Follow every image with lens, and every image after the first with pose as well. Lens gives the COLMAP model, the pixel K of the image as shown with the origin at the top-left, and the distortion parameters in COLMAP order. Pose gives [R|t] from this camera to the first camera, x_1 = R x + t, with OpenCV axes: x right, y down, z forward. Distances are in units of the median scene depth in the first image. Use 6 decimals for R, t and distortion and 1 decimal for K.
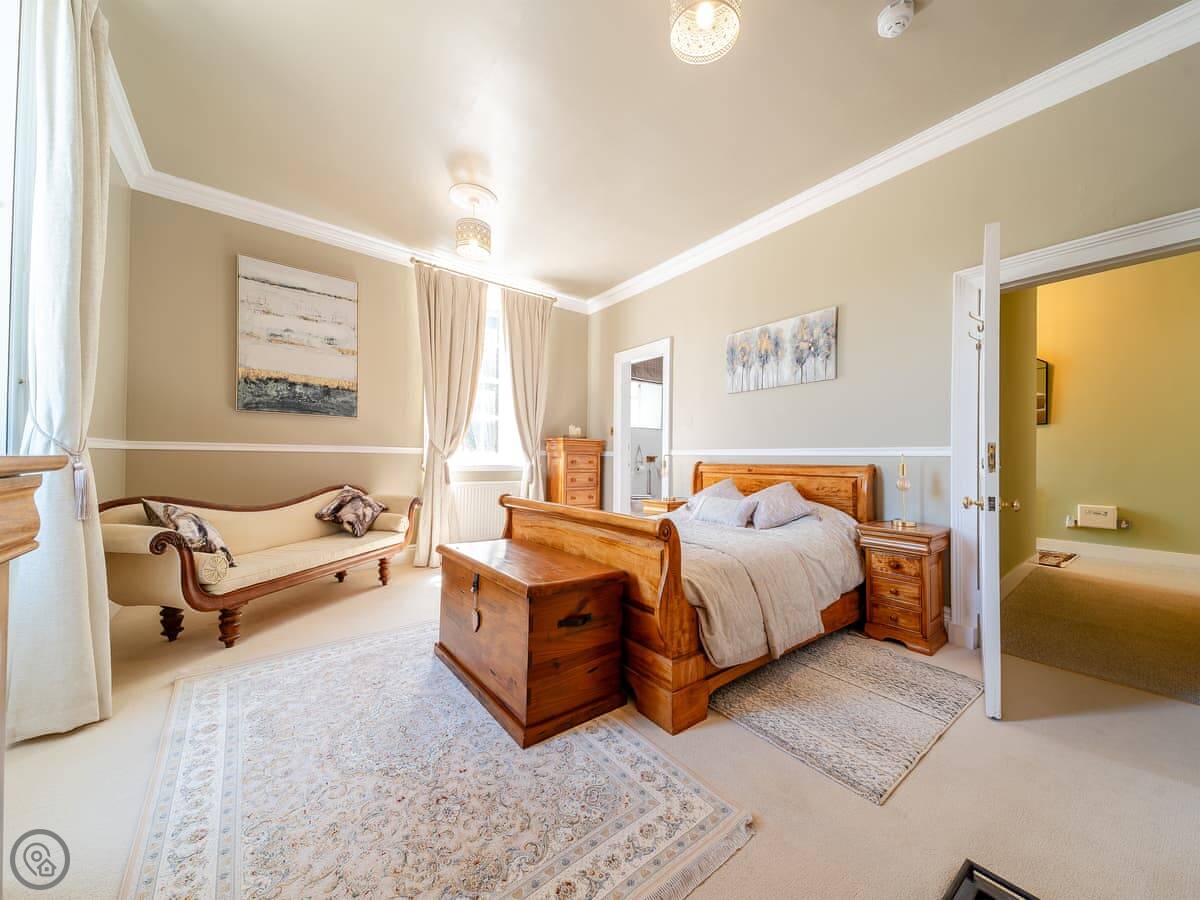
lens RADIAL K [[433.8, 0, 600.8], [0, 433.8, 455.3], [0, 0, 1]] dist [0.000206, -0.000041]
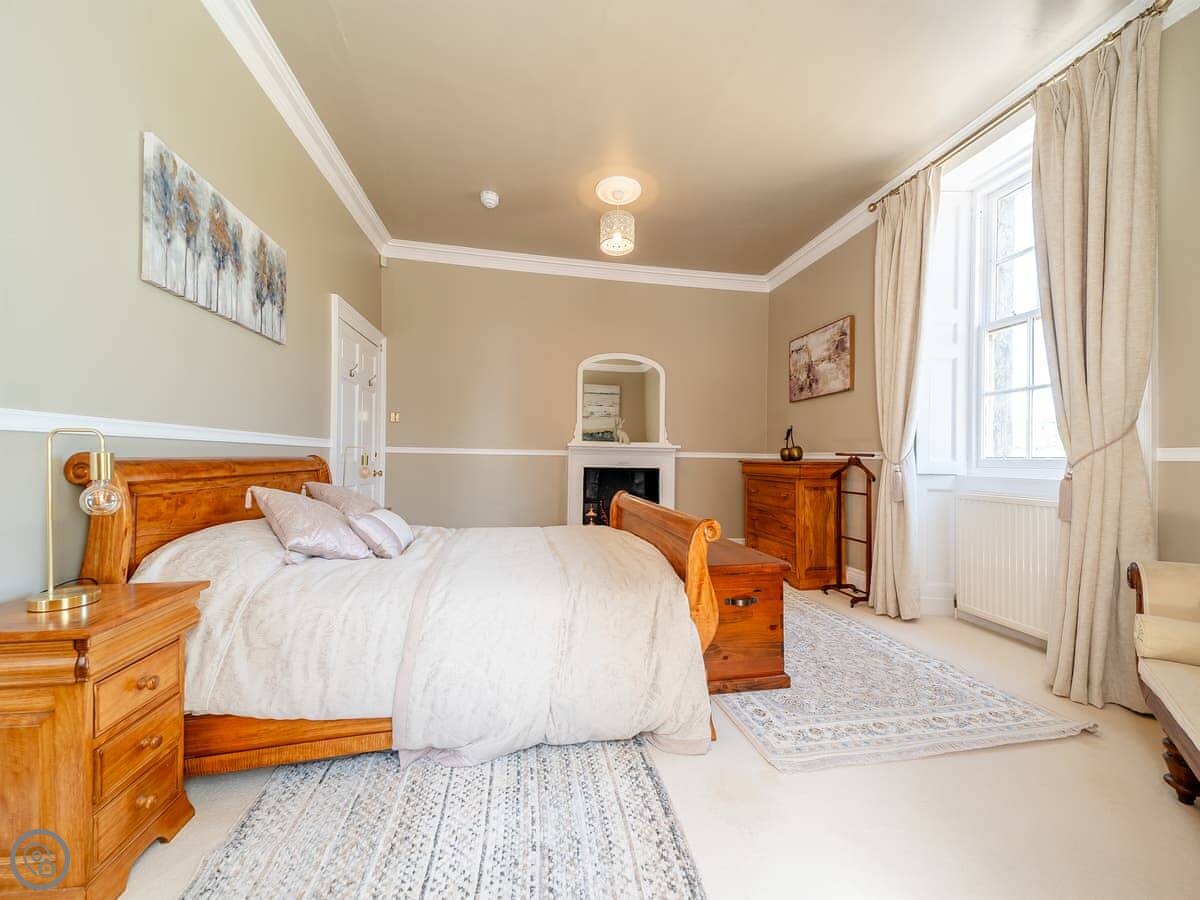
lens RADIAL K [[433.8, 0, 600.8], [0, 433.8, 455.3], [0, 0, 1]] dist [0.000206, -0.000041]
pose [[-0.882580, -0.022091, 0.469643, -0.276048], [-0.030859, 0.999463, -0.010979, 0.010315], [-0.469149, -0.024182, -0.882788, 1.194559]]
